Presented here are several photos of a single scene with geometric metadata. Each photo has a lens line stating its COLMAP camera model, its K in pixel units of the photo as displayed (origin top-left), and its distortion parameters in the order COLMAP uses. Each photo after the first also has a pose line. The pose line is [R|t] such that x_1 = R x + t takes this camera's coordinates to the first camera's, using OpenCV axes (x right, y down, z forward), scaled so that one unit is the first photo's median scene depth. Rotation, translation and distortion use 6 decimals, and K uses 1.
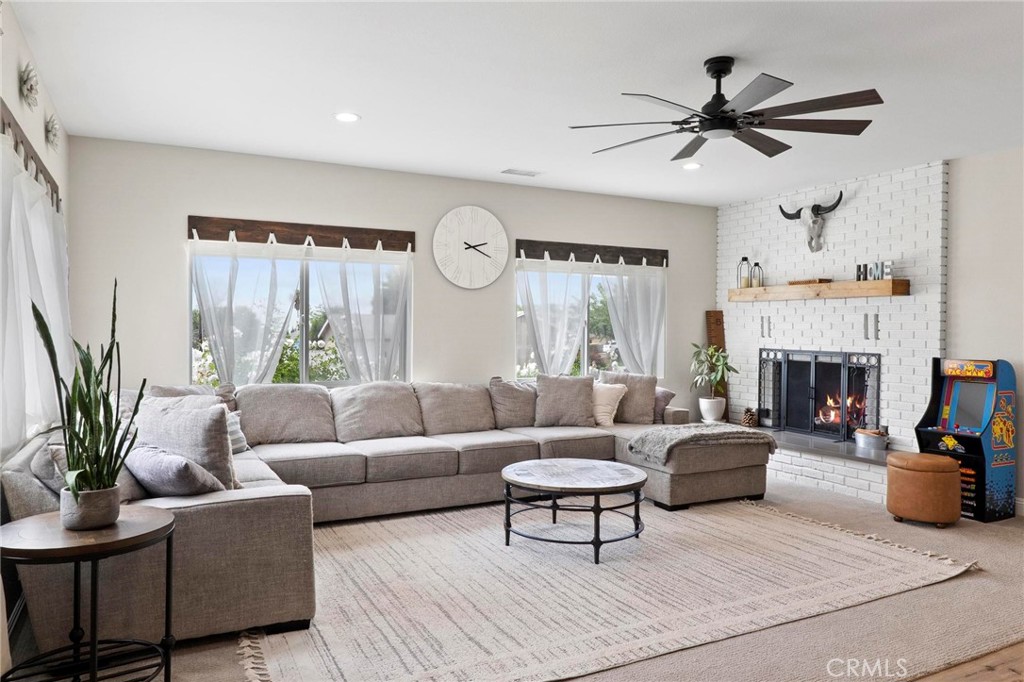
lens RADIAL K [[703.0, 0, 506.7], [0, 703.0, 331.2], [0, 0, 1]] dist [-0.000464, -0.001562]
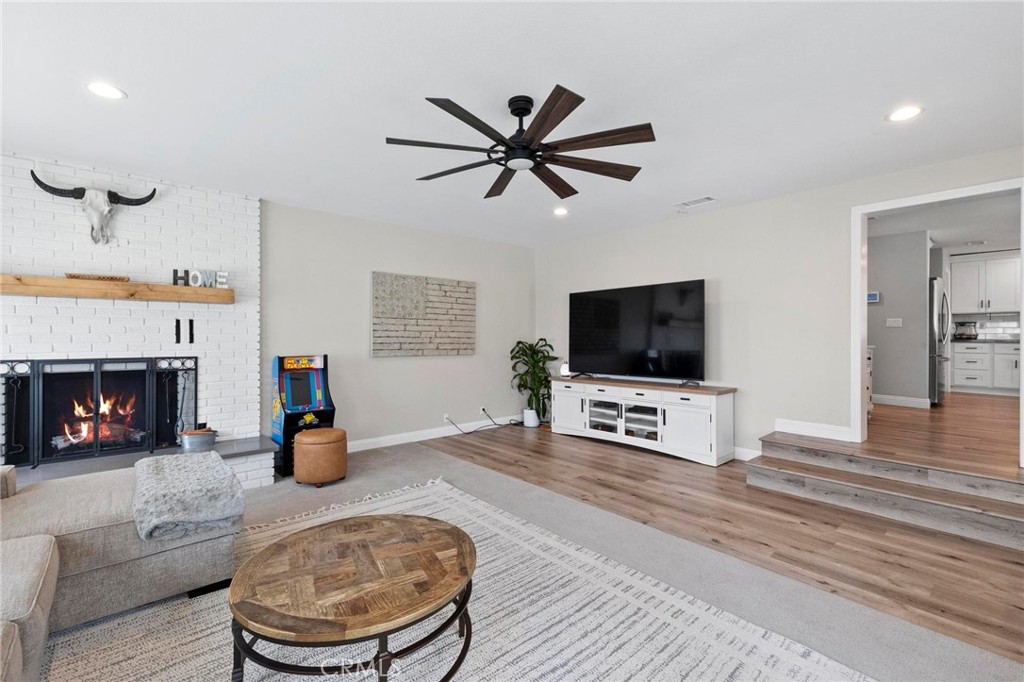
lens RADIAL K [[446.8, 0, 507.1], [0, 446.8, 337.0], [0, 0, 1]] dist [0.007807, 0.000284]
pose [[-0.241143, -0.008372, 0.970454, -0.260288], [0.001968, 0.999957, 0.009115, -0.003219], [-0.970488, 0.004108, -0.241116, 0.767854]]
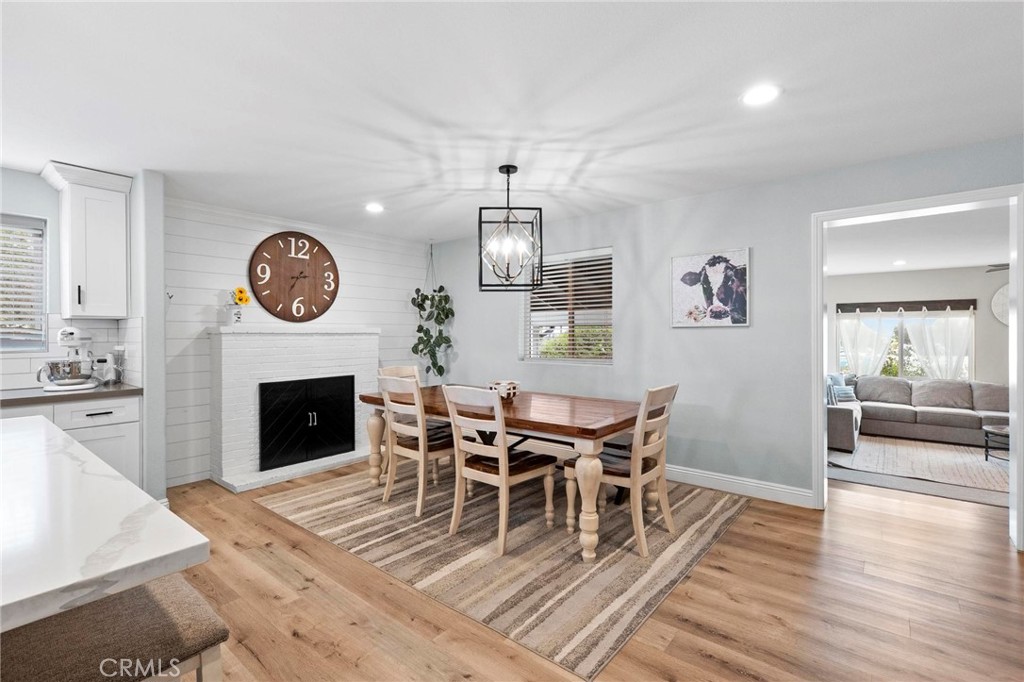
lens RADIAL K [[465.4, 0, 505.4], [0, 465.4, 331.8], [0, 0, 1]] dist [0.003354, 0.000876]
pose [[0.397004, -0.010179, -0.917760, 0.548214], [-0.001586, 0.999929, -0.011777, -0.044457], [0.917815, 0.006131, 0.396960, -0.661428]]
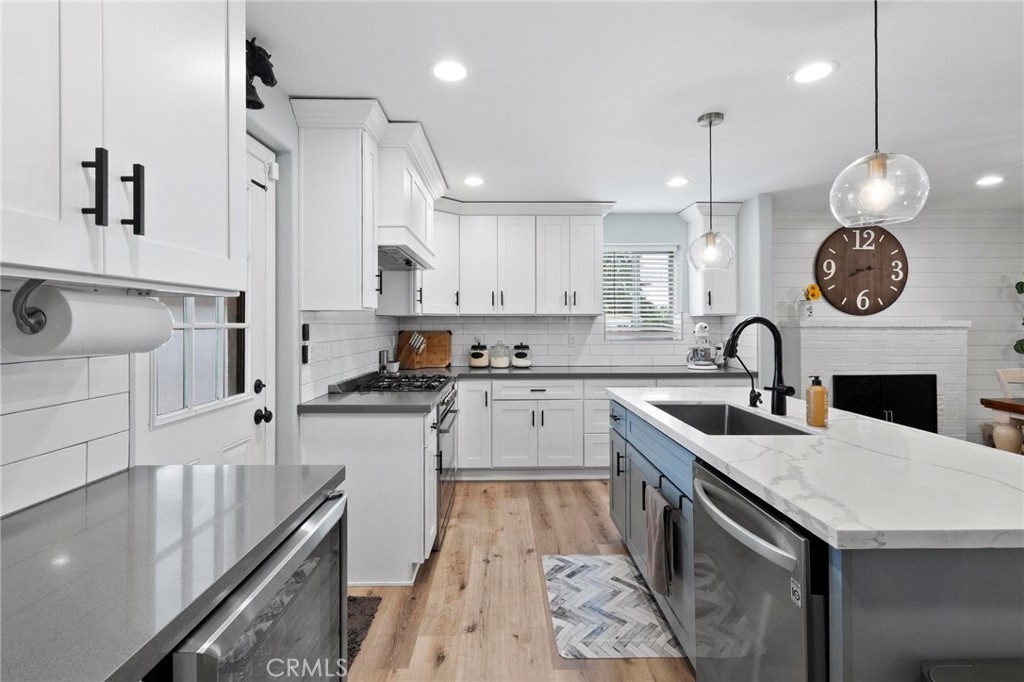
lens RADIAL K [[472.3, 0, 509.1], [0, 472.3, 320.5], [0, 0, 1]] dist [0.002832, 0.000517]
pose [[-0.440802, -0.012304, -0.897520, 0.650308], [-0.006987, 0.999923, -0.010277, -0.049463], [0.897577, 0.001741, -0.440854, -0.861902]]
